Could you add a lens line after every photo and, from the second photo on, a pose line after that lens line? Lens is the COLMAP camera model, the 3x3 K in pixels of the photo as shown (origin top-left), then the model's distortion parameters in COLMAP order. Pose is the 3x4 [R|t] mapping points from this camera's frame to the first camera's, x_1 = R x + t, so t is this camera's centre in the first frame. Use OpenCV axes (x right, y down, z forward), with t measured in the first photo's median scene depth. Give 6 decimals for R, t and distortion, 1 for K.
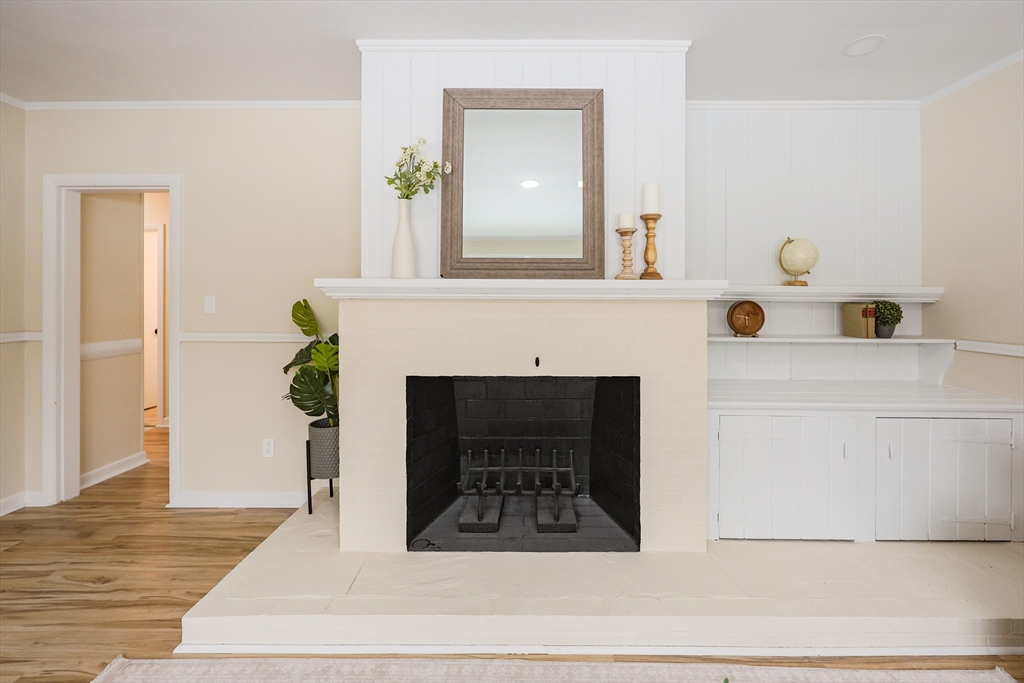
lens RADIAL K [[446.6, 0, 524.4], [0, 446.6, 297.3], [0, 0, 1]] dist [-0.001685, 0.000132]
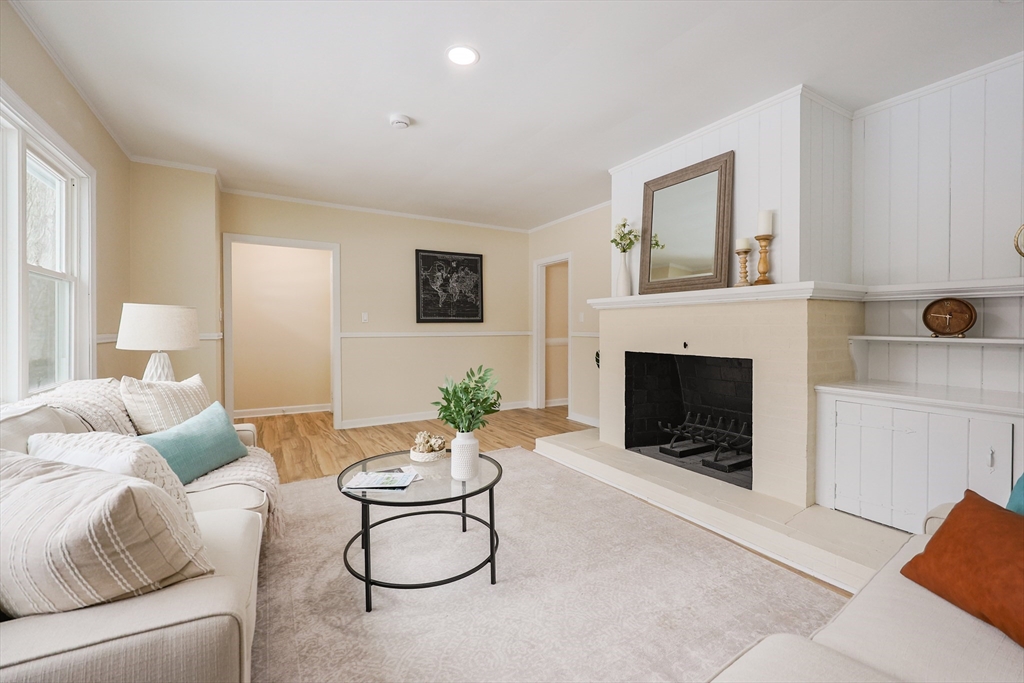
lens RADIAL K [[440.3, 0, 512.0], [0, 440.3, 331.3], [0, 0, 1]] dist [-0.002305, 0.000122]
pose [[0.505911, 0.003847, -0.862577, 1.006258], [0.000300, 0.999989, 0.004636, 0.086743], [0.862586, -0.002604, 0.505905, -0.275828]]
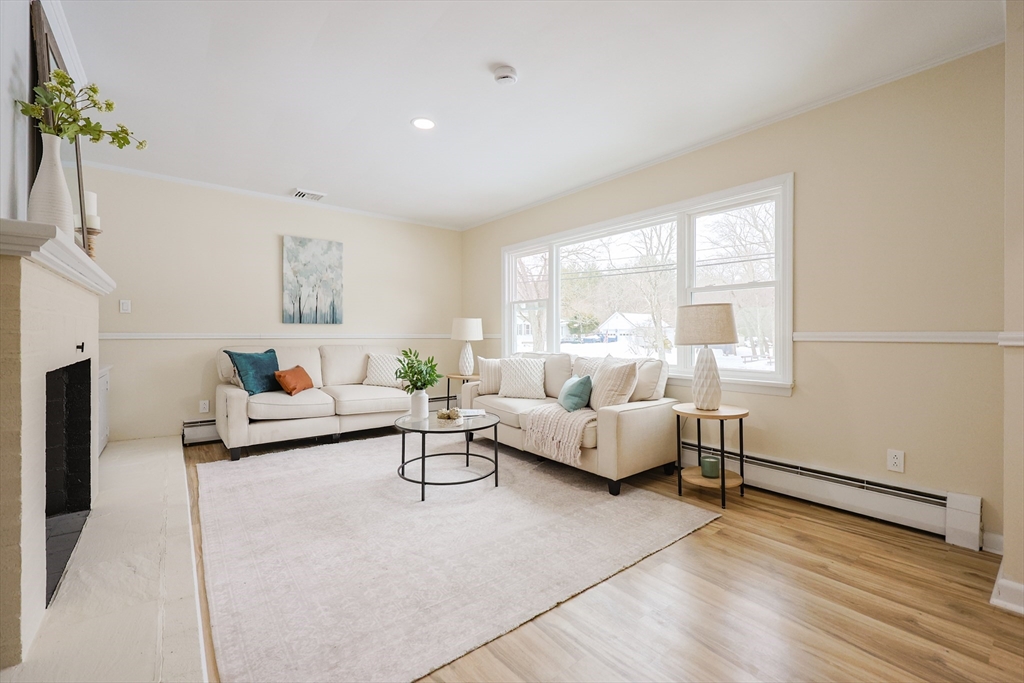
lens RADIAL K [[440.3, 0, 512.0], [0, 440.3, 331.3], [0, 0, 1]] dist [-0.002305, 0.000122]
pose [[-0.615028, 0.000254, 0.788505, -1.285117], [-0.003487, 0.999989, -0.003043, 0.105809], [-0.788497, -0.004621, -0.615021, 0.822683]]
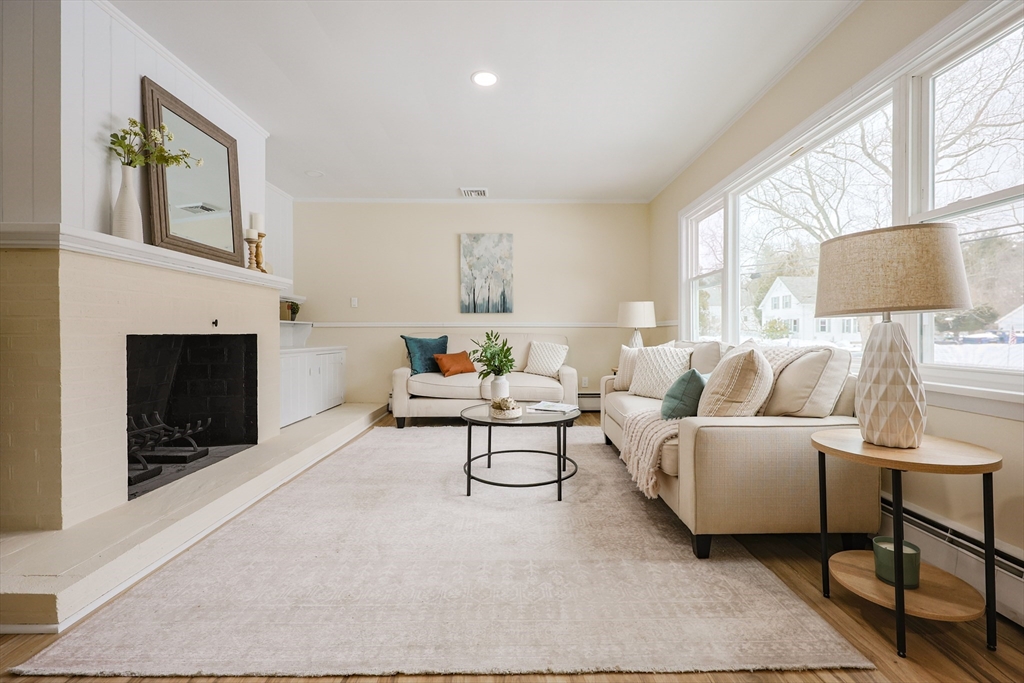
lens RADIAL K [[433.1, 0, 508.4], [0, 433.1, 334.2], [0, 0, 1]] dist [-0.002276, -0.000094]
pose [[0.004398, -0.006296, 0.999971, -1.251074], [0.000904, 0.999980, 0.006292, 0.165877], [-0.999990, 0.000877, 0.004404, 0.096716]]
